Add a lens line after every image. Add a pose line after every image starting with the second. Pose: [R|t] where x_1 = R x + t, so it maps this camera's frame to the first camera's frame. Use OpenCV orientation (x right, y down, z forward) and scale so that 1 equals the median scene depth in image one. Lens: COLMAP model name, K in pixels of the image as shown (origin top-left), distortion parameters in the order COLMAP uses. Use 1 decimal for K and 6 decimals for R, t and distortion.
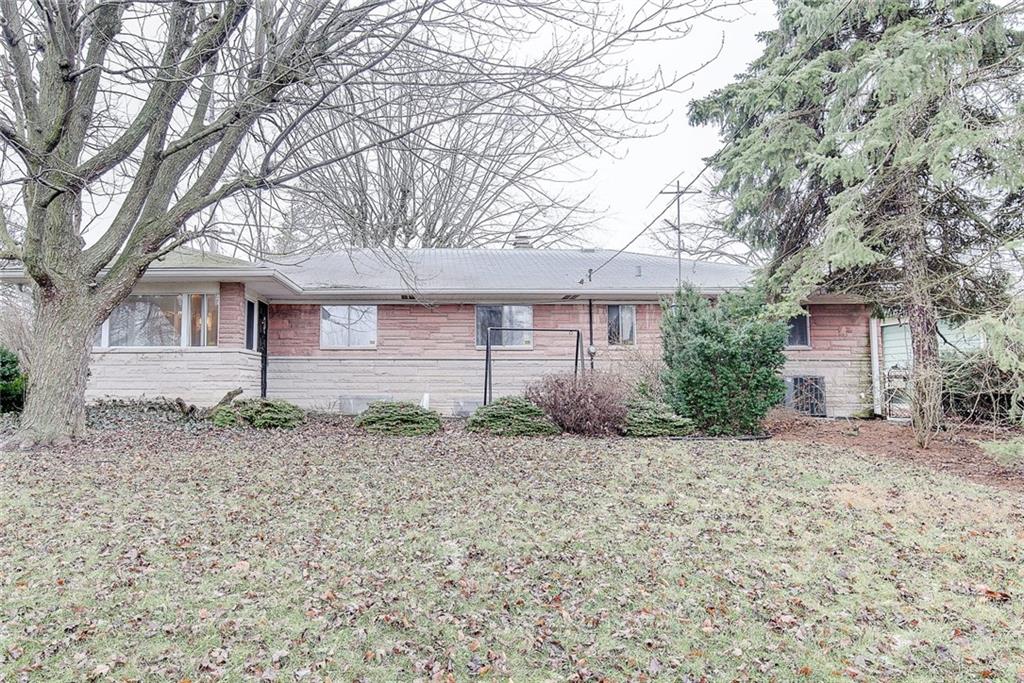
lens RADIAL K [[679.3, 0, 511.8], [0, 679.3, 340.9], [0, 0, 1]] dist [0.000905, -0.004747]
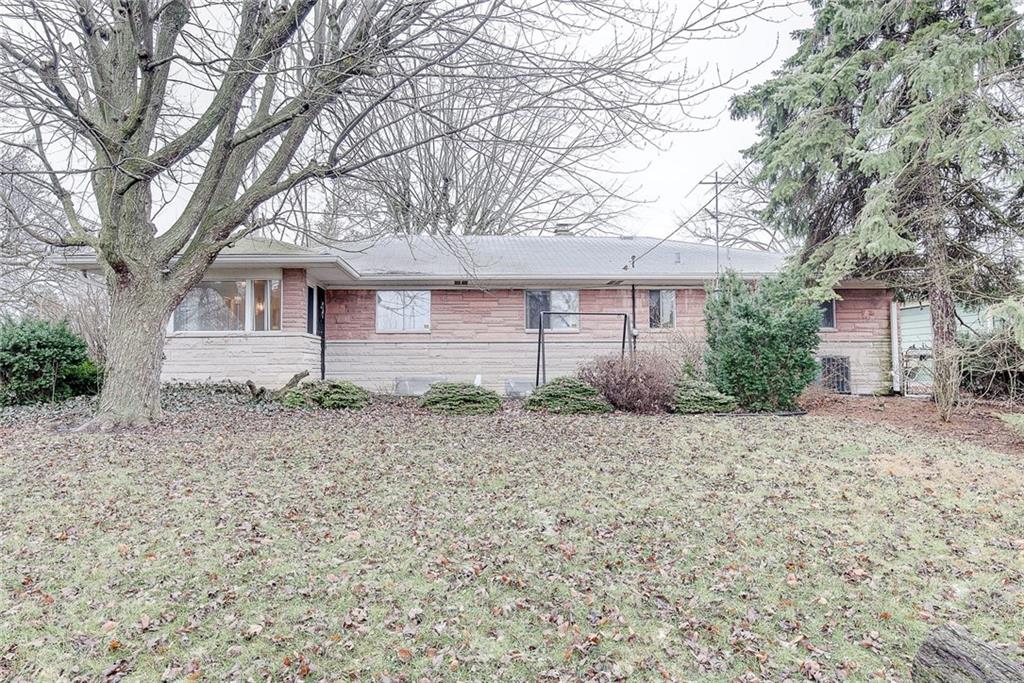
lens RADIAL K [[679.3, 0, 505.7], [0, 679.3, 343.5], [0, 0, 1]] dist [0.000905, -0.004747]
pose [[0.998958, -0.004959, 0.045366, -0.149002], [0.003738, 0.999630, 0.026952, 0.001210], [-0.045482, -0.026754, 0.998607, -0.051304]]
